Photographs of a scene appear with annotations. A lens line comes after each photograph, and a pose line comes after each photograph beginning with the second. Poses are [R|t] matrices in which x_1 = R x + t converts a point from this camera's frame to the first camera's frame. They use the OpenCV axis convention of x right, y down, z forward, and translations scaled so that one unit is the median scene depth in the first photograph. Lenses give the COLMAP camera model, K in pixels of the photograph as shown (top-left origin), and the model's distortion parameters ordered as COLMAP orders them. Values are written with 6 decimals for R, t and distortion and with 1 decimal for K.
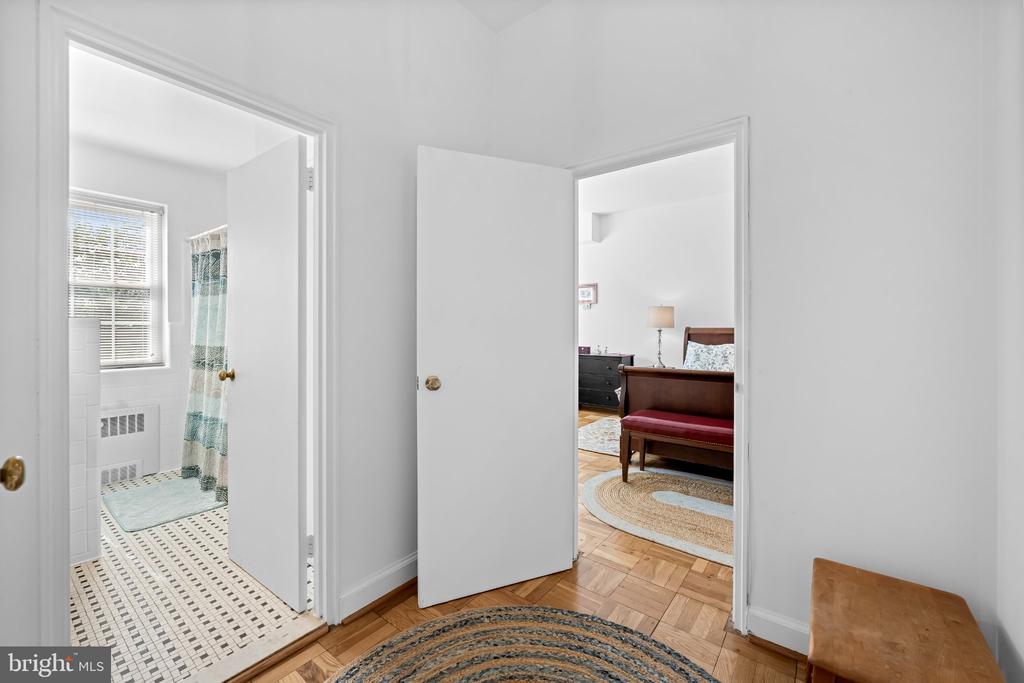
lens RADIAL K [[413.9, 0, 516.9], [0, 413.9, 327.8], [0, 0, 1]] dist [-0.008023, 0.000965]
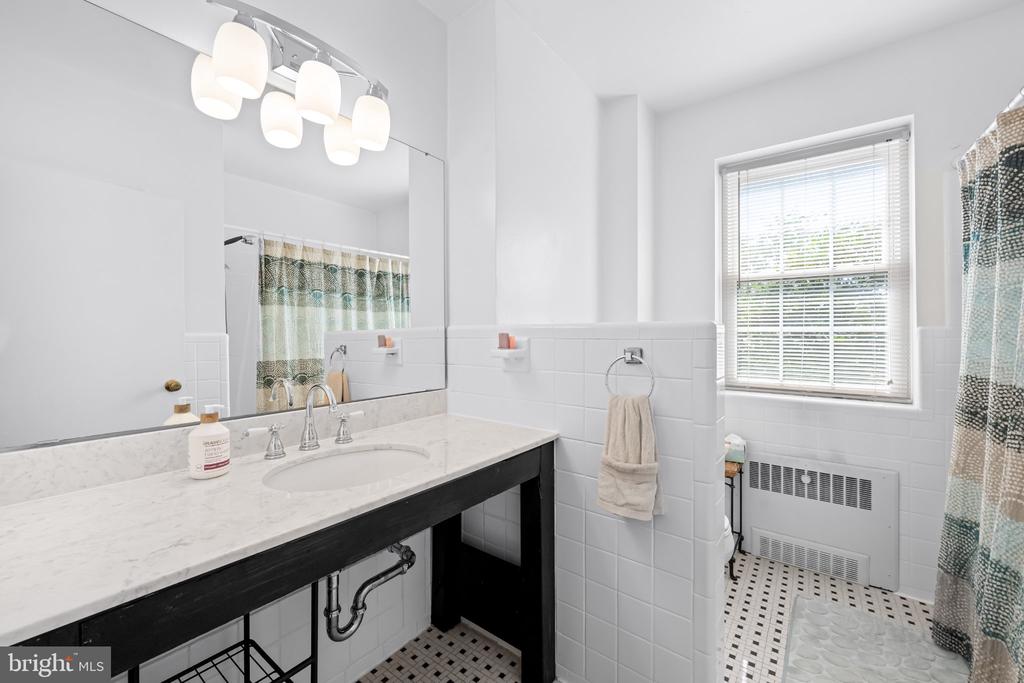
lens RADIAL K [[413.9, 0, 508.3], [0, 413.9, 332.0], [0, 0, 1]] dist [-0.008023, 0.000965]
pose [[-0.000793, -0.003276, -0.999994, -0.310116], [0.000189, 0.999995, -0.003276, -0.004656], [1.000000, -0.000191, -0.000792, 0.474106]]
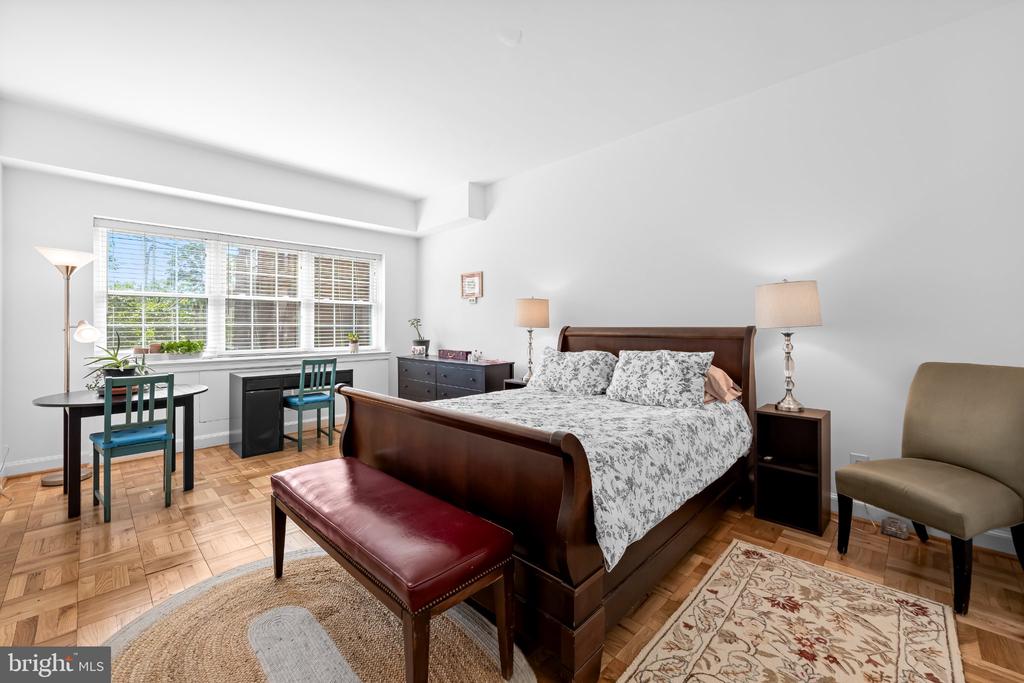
lens RADIAL K [[413.9, 0, 522.7], [0, 413.9, 332.2], [0, 0, 1]] dist [-0.008023, 0.000965]
pose [[0.994565, 0.002178, -0.104098, 0.716874], [-0.001411, 0.999971, 0.007444, 0.005482], [0.104112, -0.007256, 0.994539, 0.453087]]
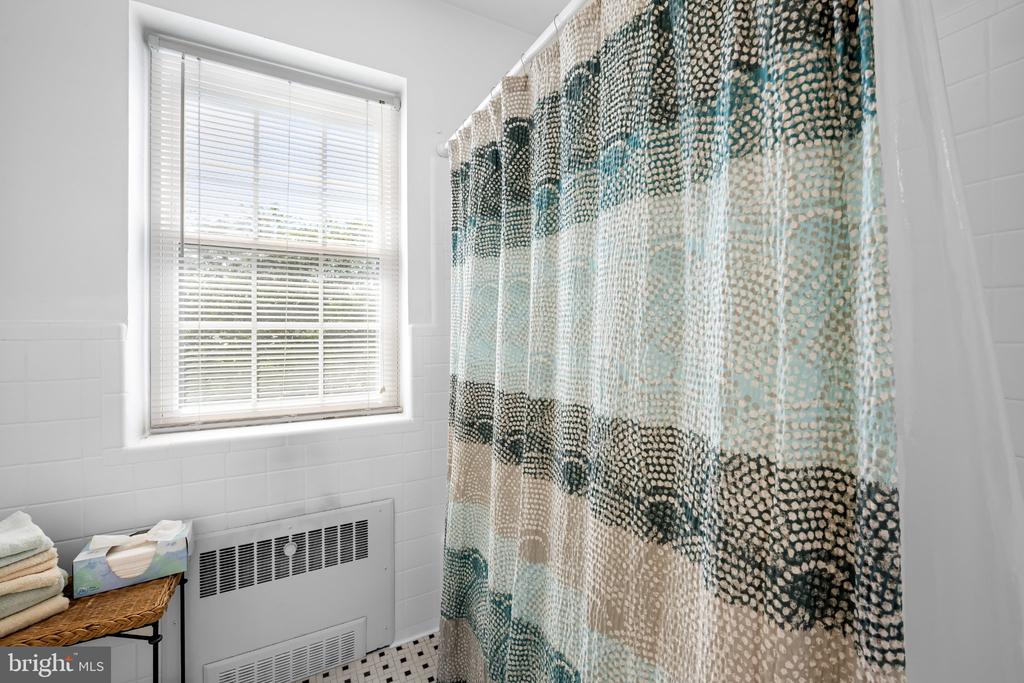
lens RADIAL K [[413.9, 0, 517.5], [0, 413.9, 334.6], [0, 0, 1]] dist [-0.008023, 0.000965]
pose [[0.908067, 0.004645, -0.418799, -0.554204], [-0.001962, 0.999975, 0.006837, -0.005516], [0.418820, -0.005387, 0.908053, 0.644029]]
